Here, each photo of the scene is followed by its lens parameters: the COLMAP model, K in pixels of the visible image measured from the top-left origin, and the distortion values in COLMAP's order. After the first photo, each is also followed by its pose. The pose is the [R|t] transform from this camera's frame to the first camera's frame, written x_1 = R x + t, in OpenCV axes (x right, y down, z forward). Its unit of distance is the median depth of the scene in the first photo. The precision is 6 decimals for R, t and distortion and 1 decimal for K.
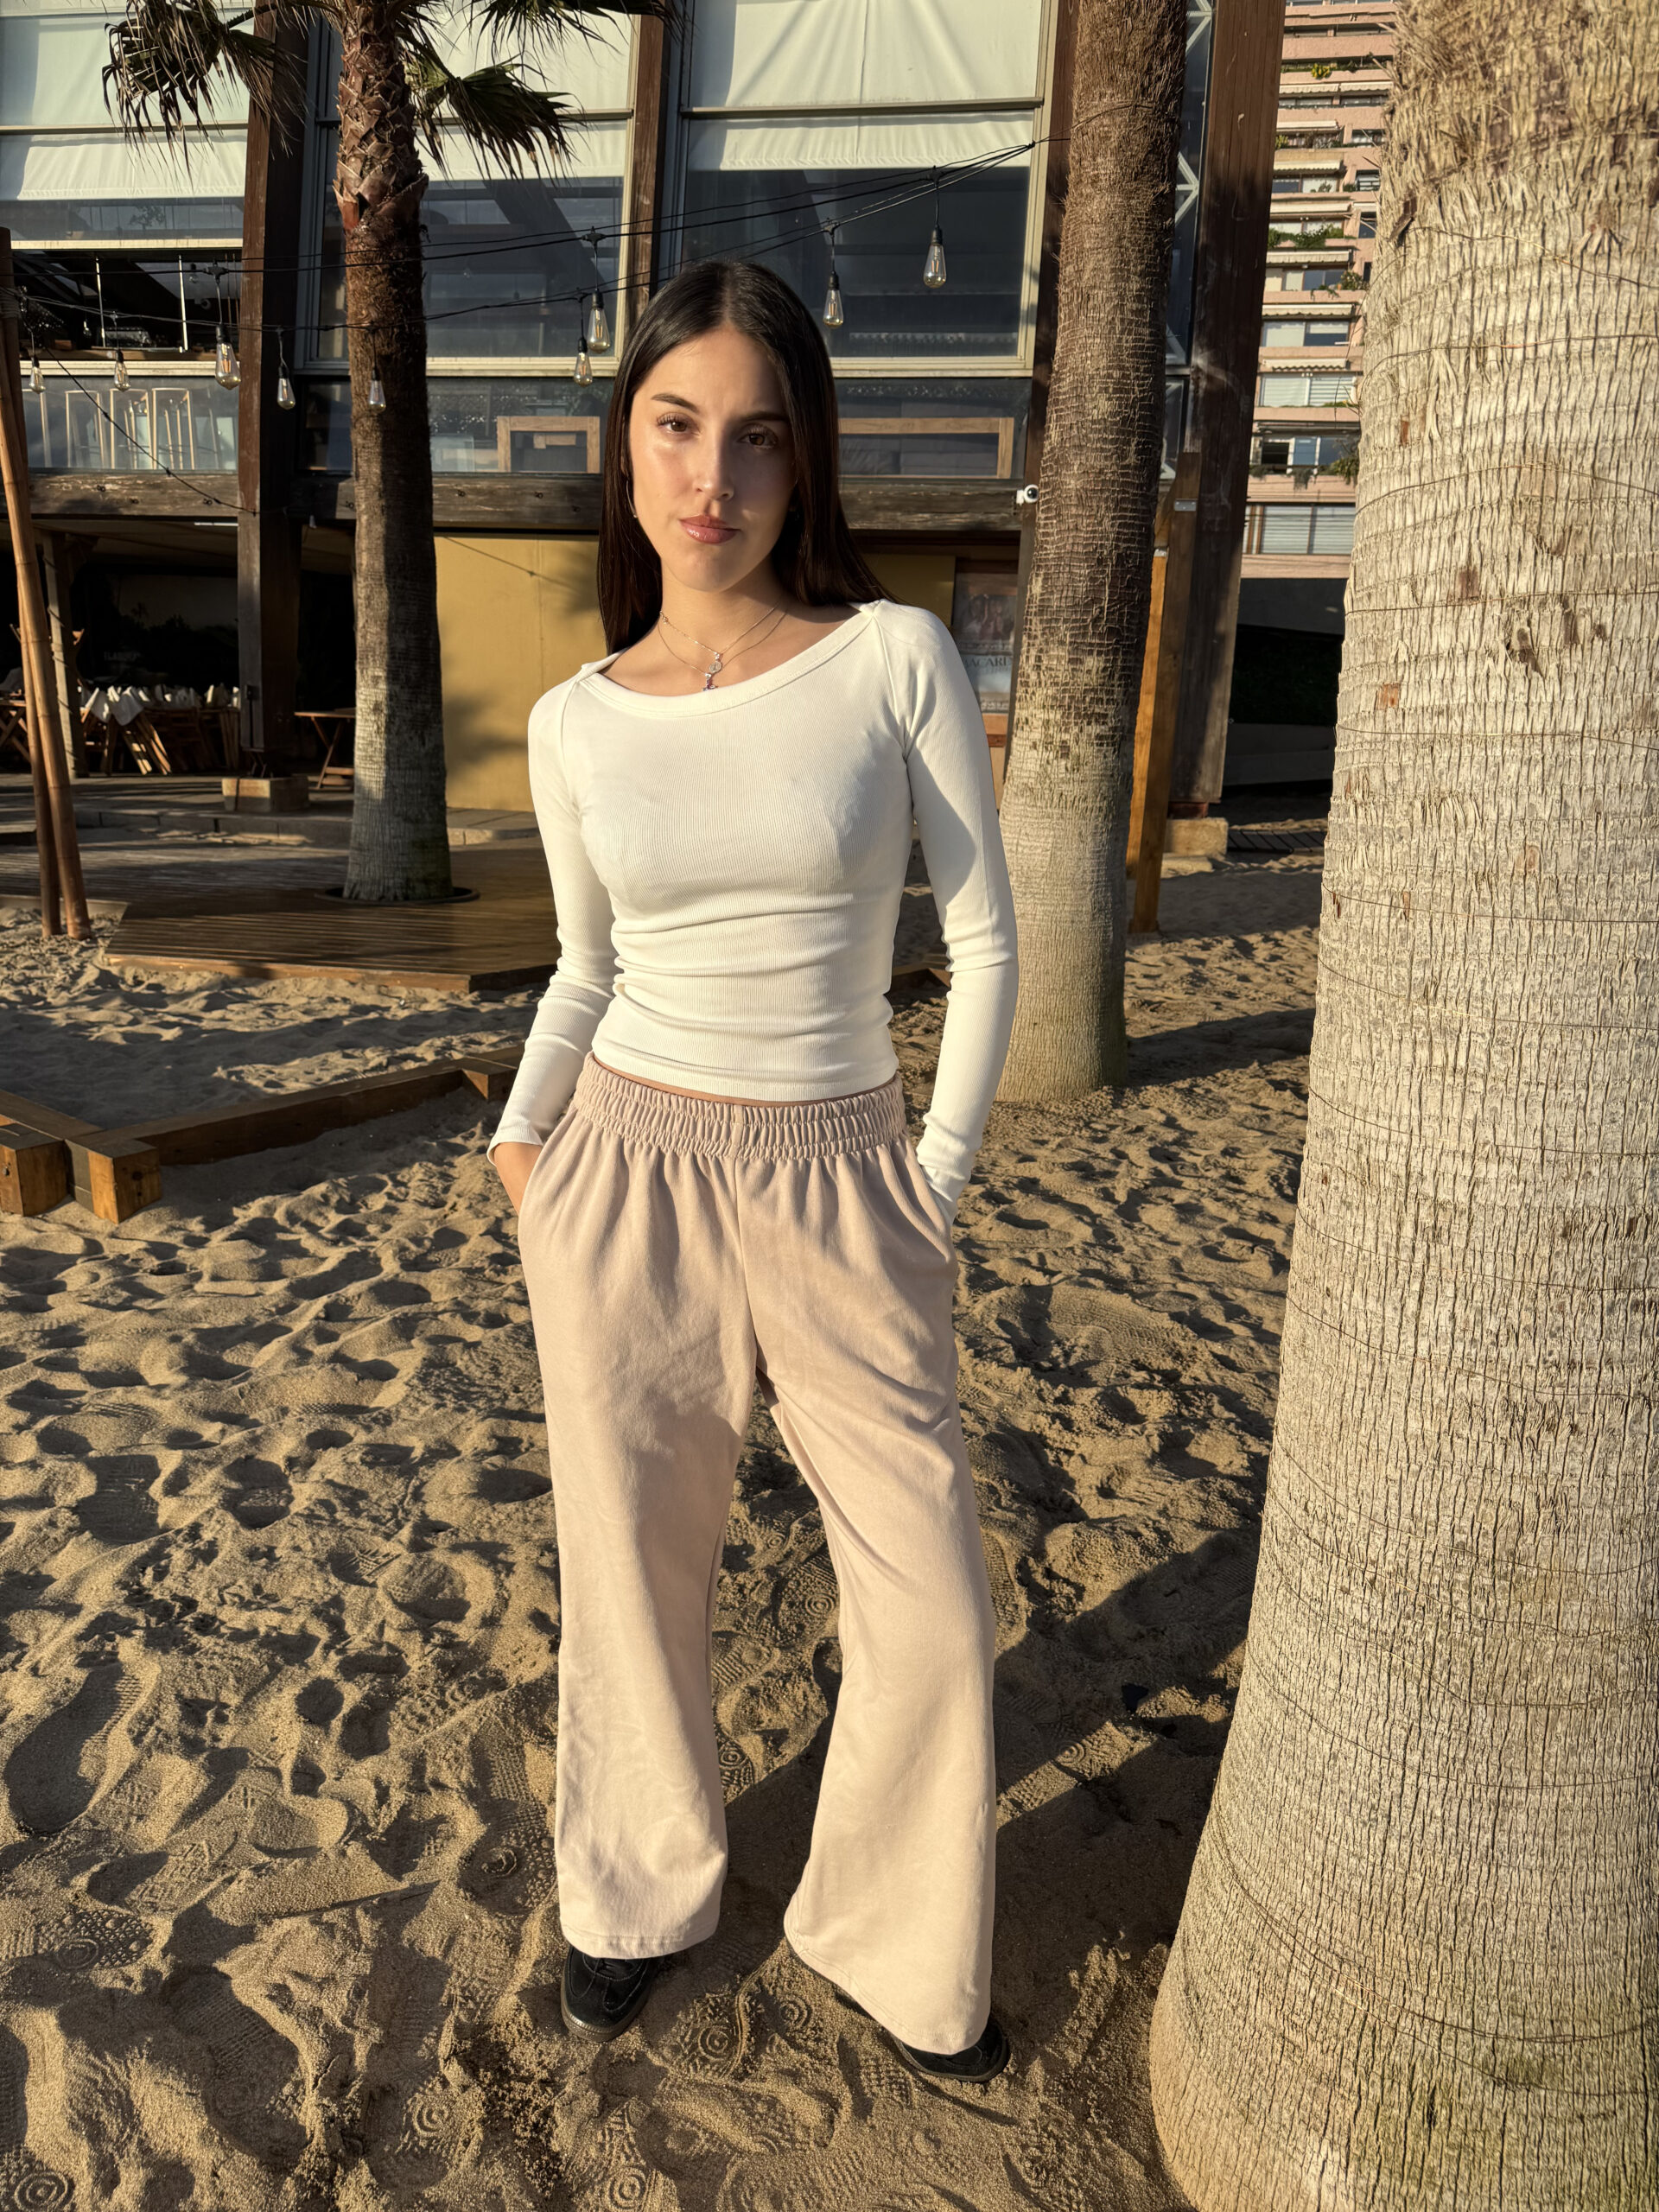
lens RADIAL K [[1561.5, 0, 818.5], [0, 1561.5, 1136.6], [0, 0, 1]] dist [0.022193, -0.027098]
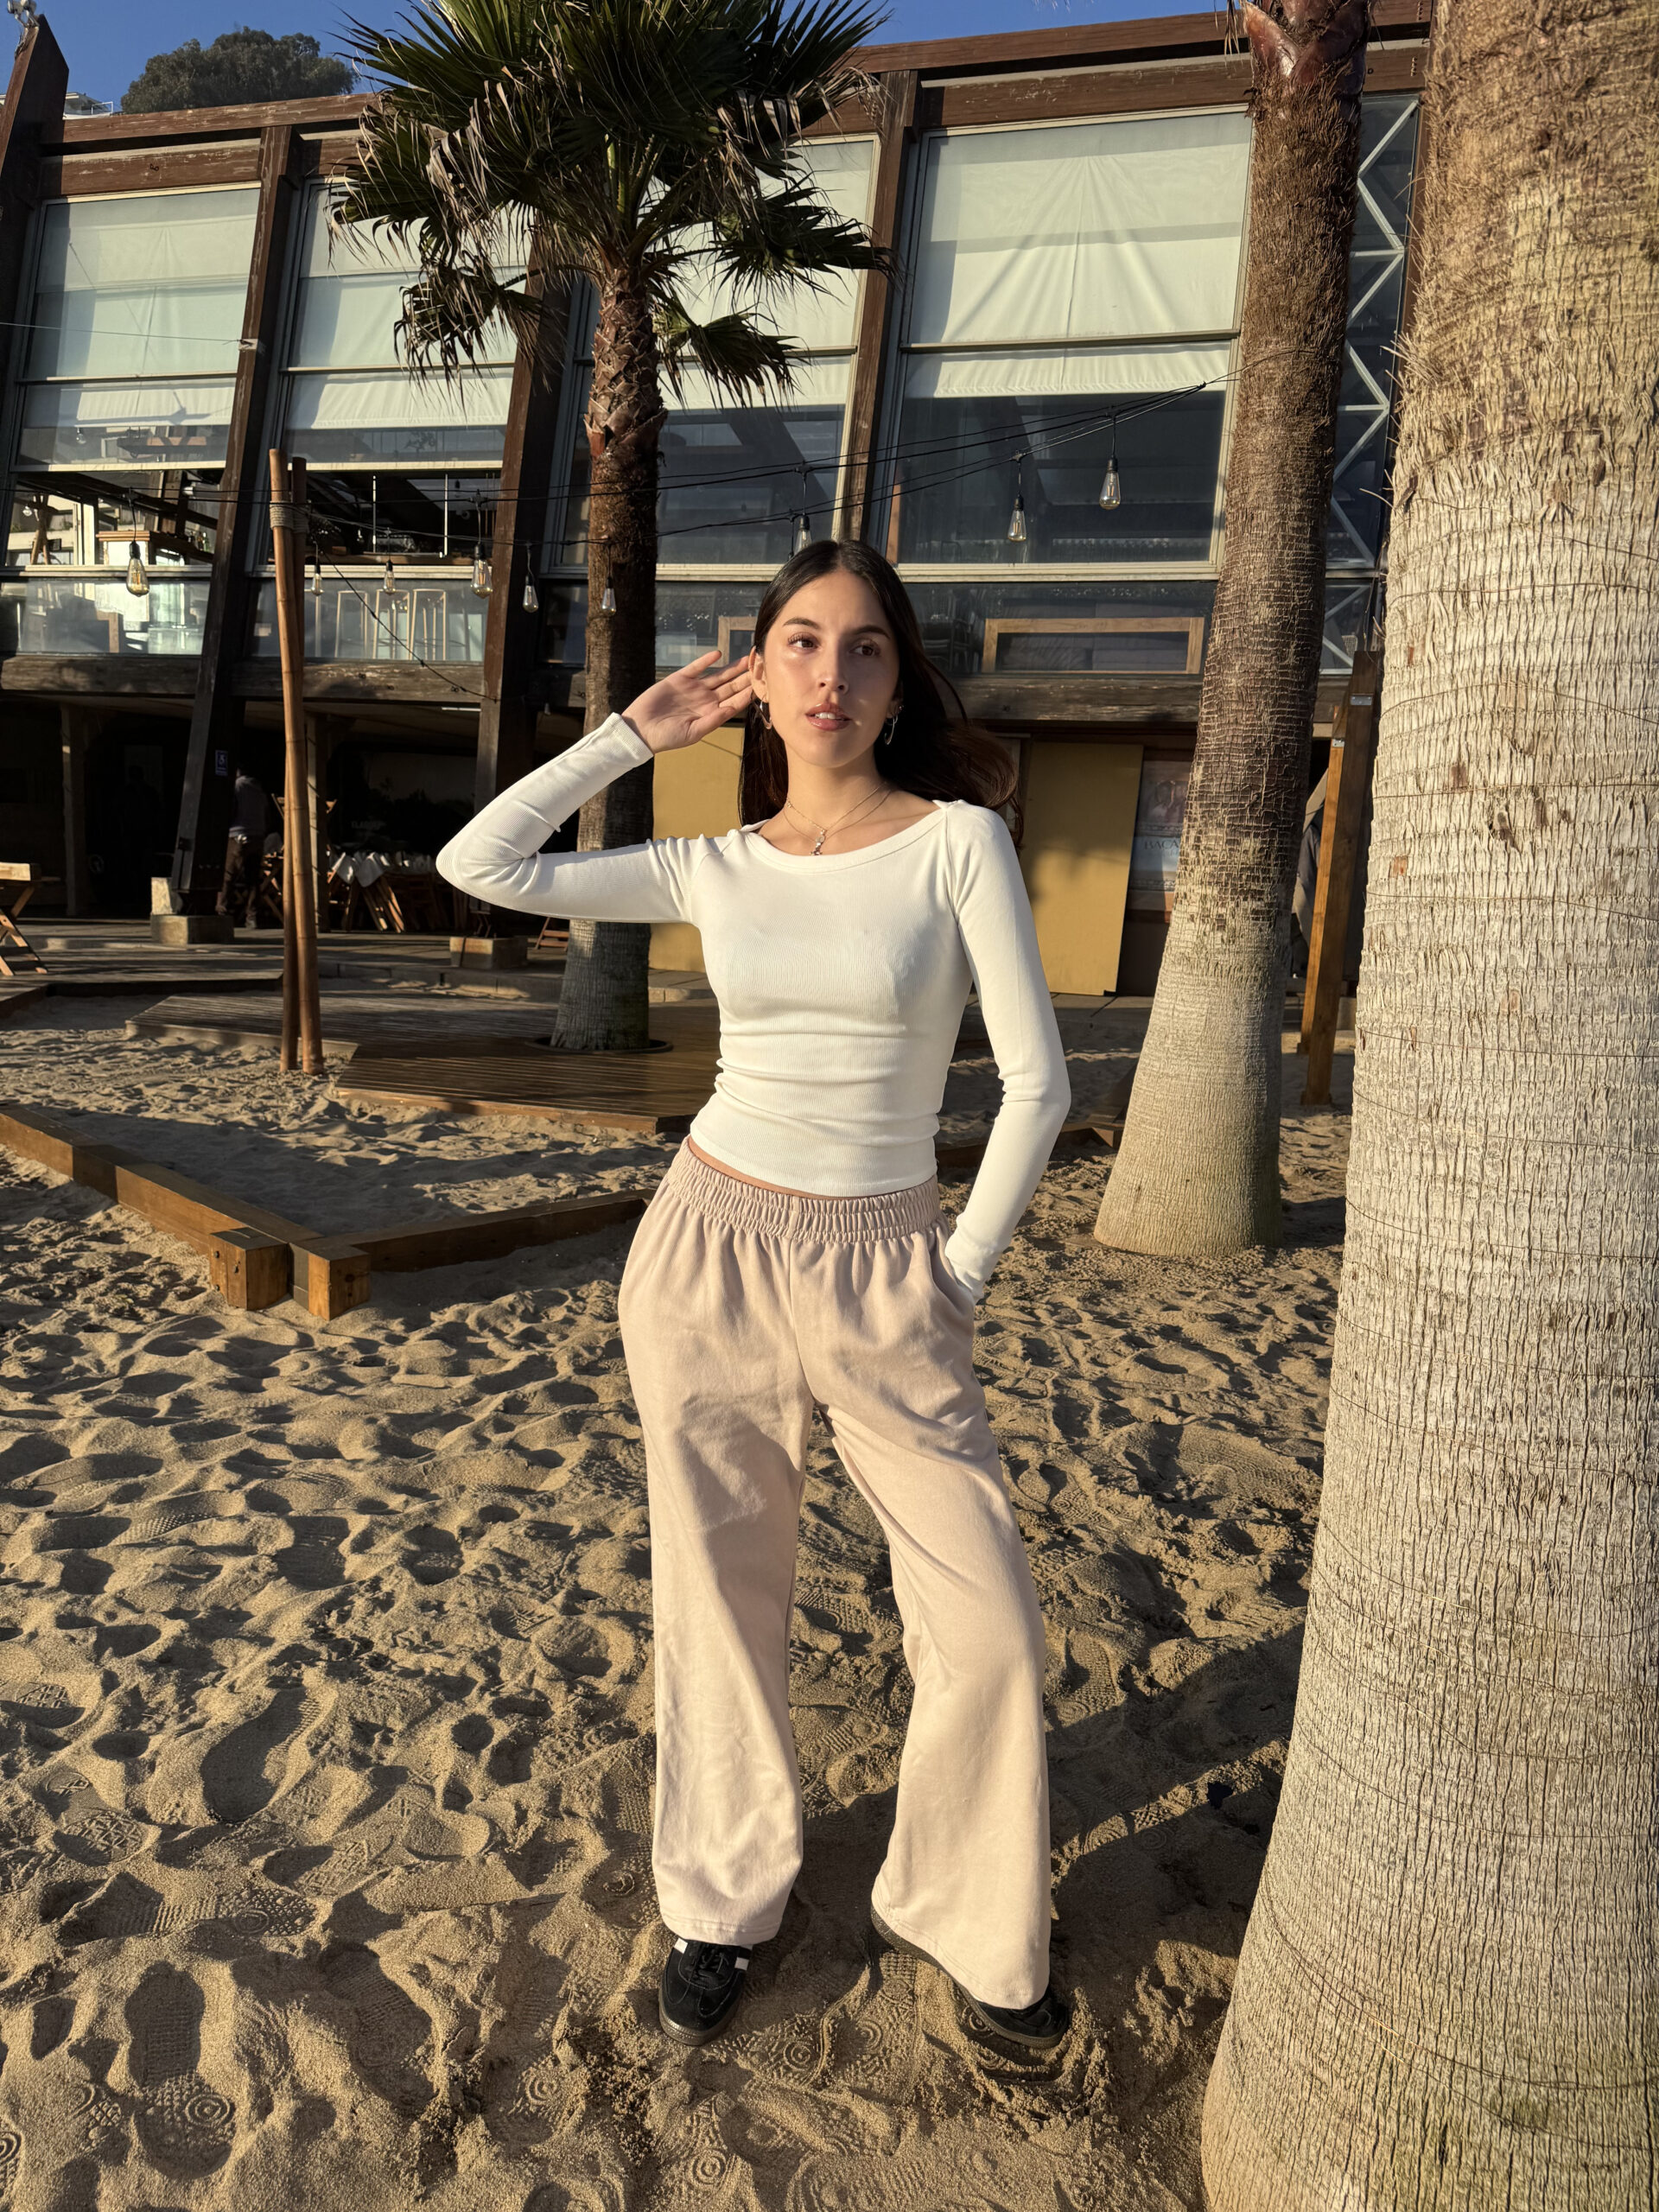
lens RADIAL K [[1561.2, 0, 829.3], [0, 1561.2, 1135.5], [0, 0, 1]] dist [0.032645, -0.040871]
pose [[0.992780, 0.040436, -0.112932, 0.043008], [-0.052382, 0.993102, -0.104904, 0.042747], [0.107911, 0.110063, 0.988049, -0.124098]]
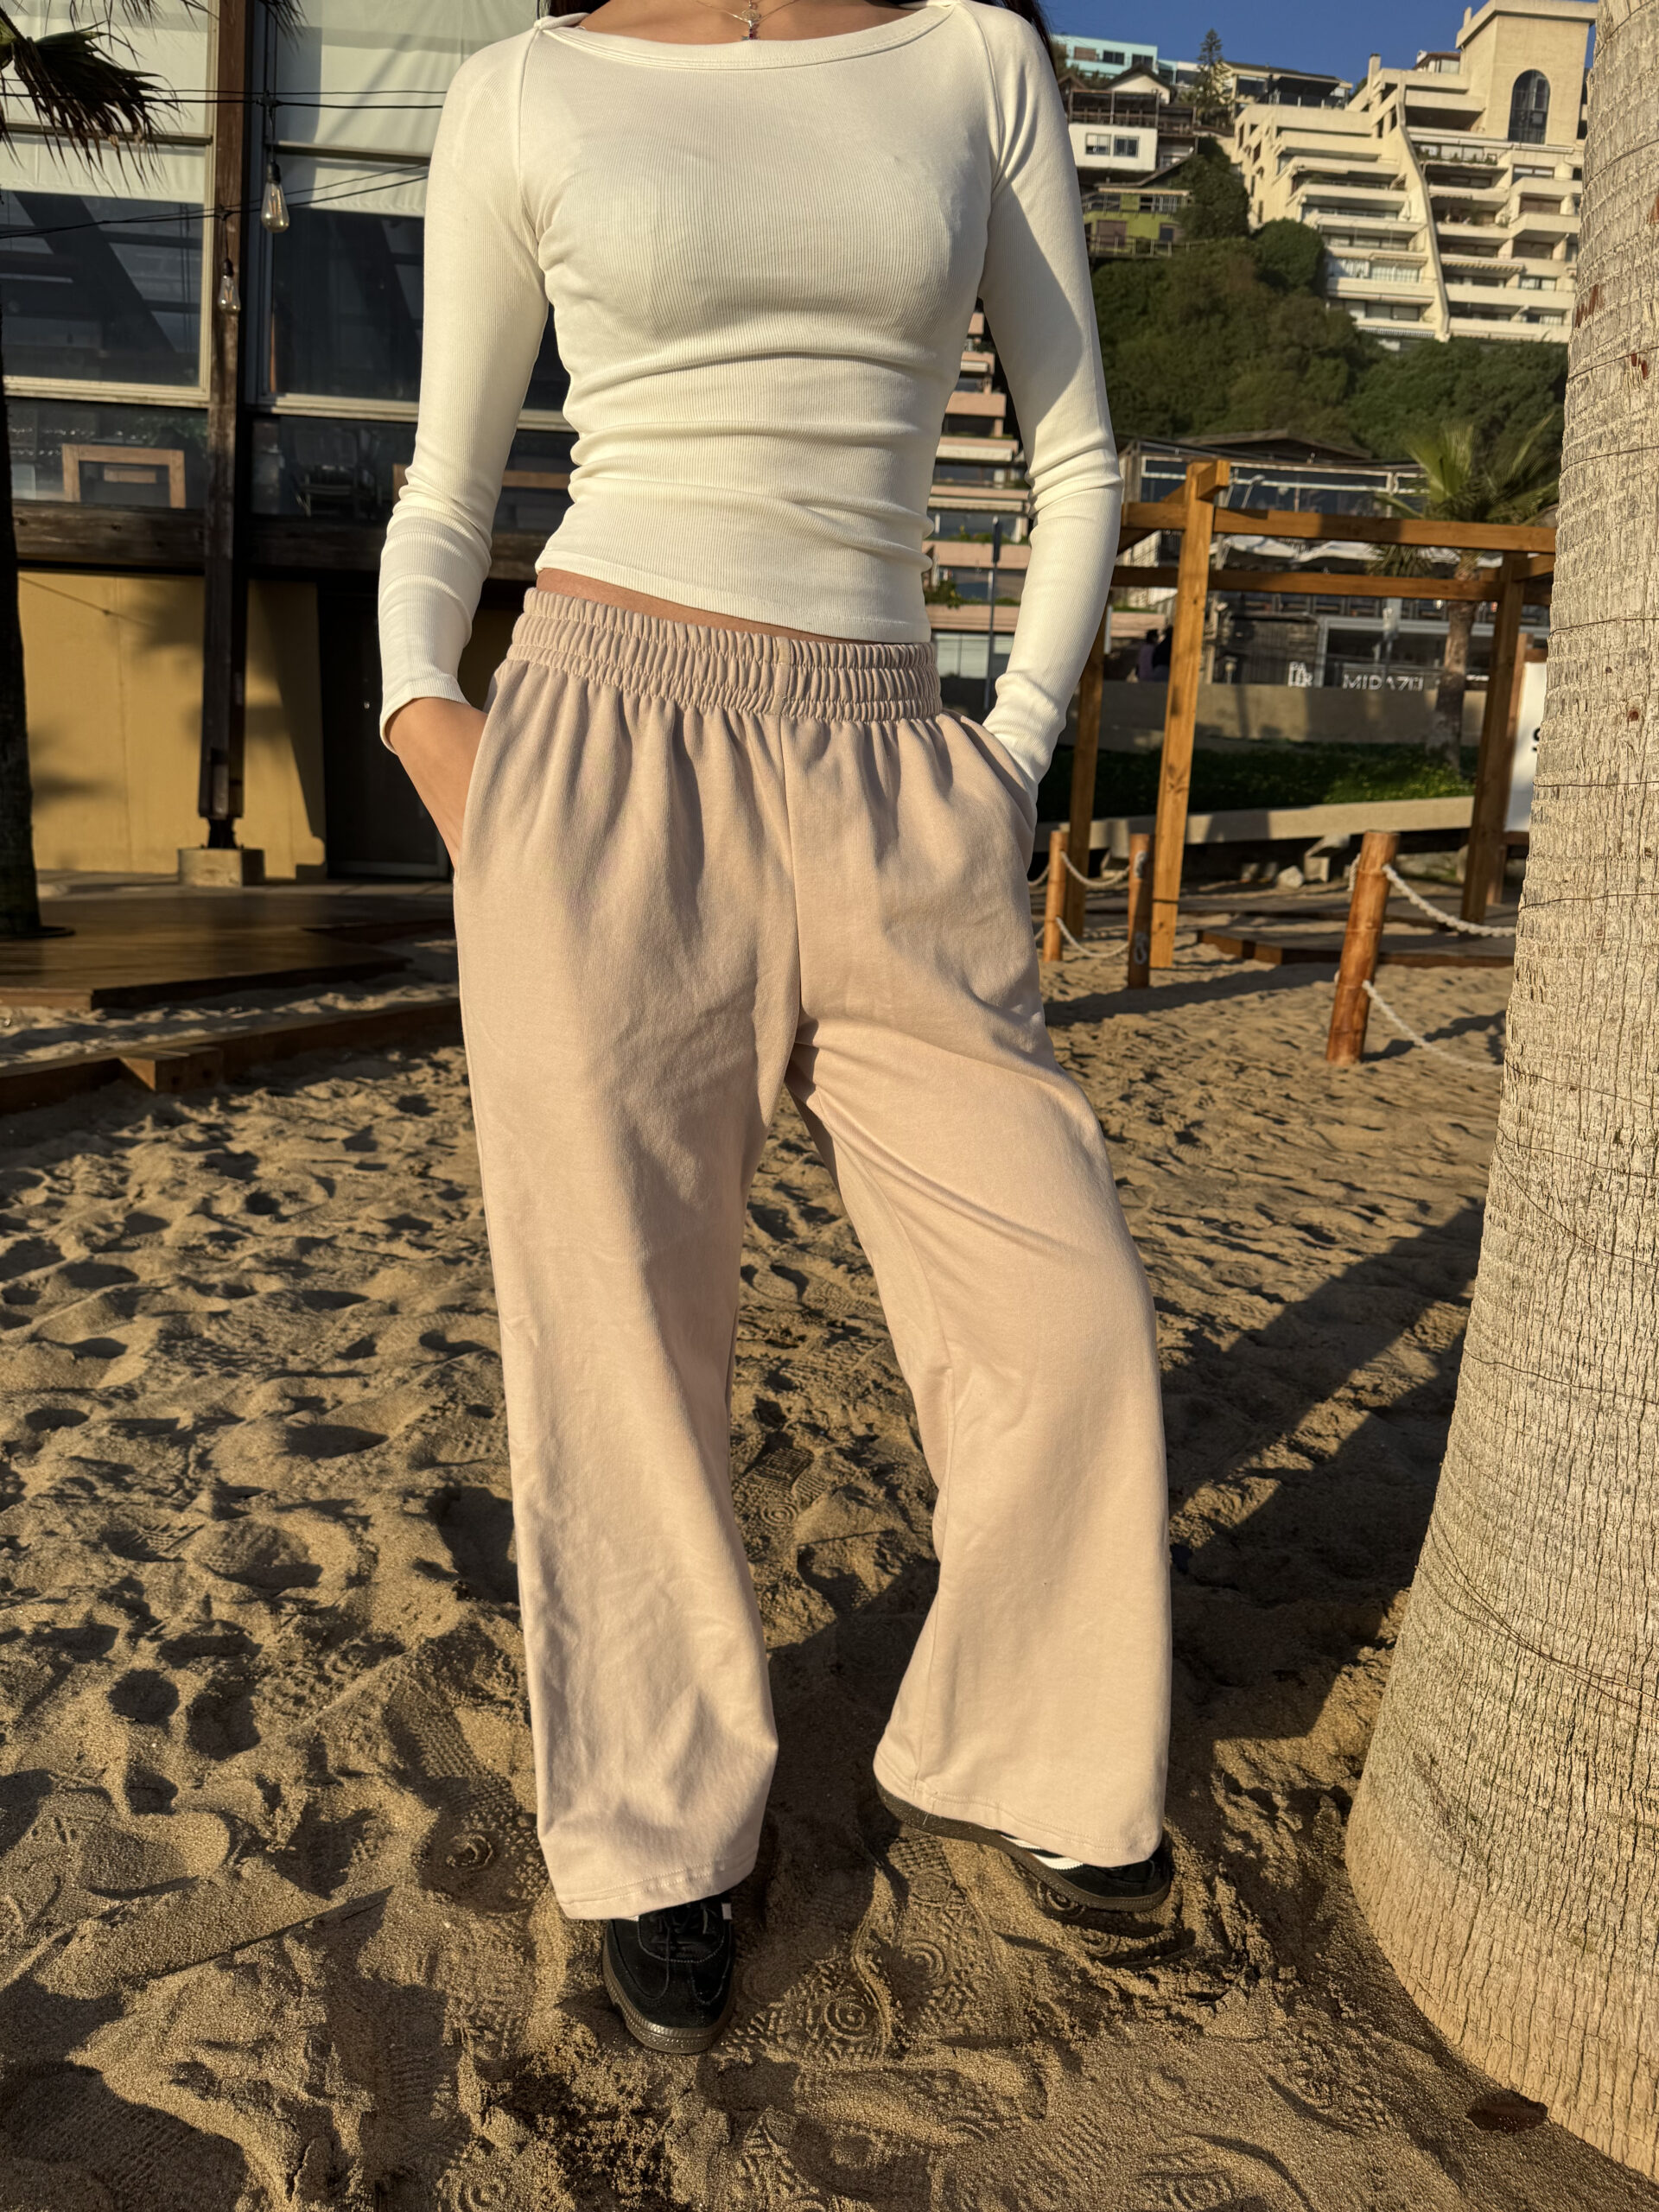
lens RADIAL K [[1561.2, 0, 829.3], [0, 1561.2, 1135.5], [0, 0, 1]] dist [0.032645, -0.040871]
pose [[0.963558, -0.044786, 0.263724, -0.198803], [0.064470, 0.995704, -0.066459, 0.177991], [-0.259615, 0.081040, 0.962306, 0.220677]]
